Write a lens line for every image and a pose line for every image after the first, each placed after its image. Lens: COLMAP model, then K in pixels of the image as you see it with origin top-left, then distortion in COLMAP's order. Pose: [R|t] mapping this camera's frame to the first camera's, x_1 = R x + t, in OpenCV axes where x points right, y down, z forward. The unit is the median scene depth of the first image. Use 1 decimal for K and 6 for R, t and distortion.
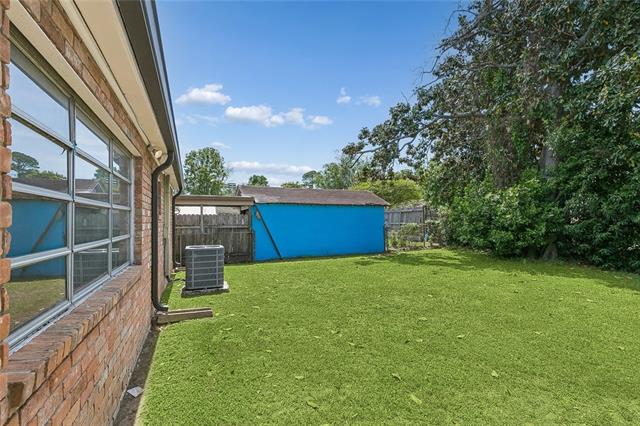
lens RADIAL K [[288.3, 0, 321.6], [0, 288.3, 211.7], [0, 0, 1]] dist [0.000153, 0.000135]
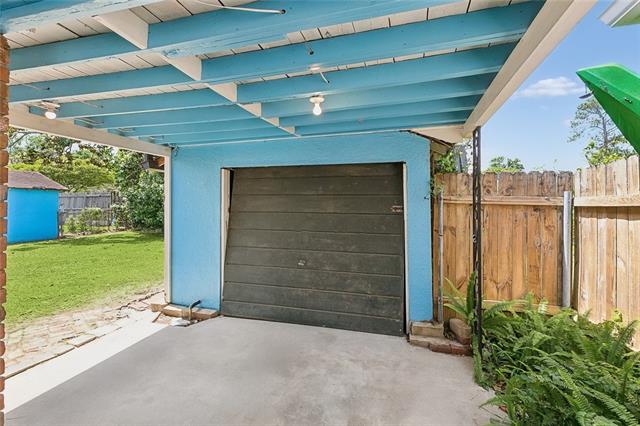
lens RADIAL K [[293.2, 0, 320.3], [0, 293.2, 194.7], [0, 0, 1]] dist [0.001099, 0.000331]
pose [[0.616806, 0.025434, 0.786704, -0.016431], [-0.019398, 0.999665, -0.017111, -0.005509], [-0.786876, -0.004706, 0.617093, -0.291186]]
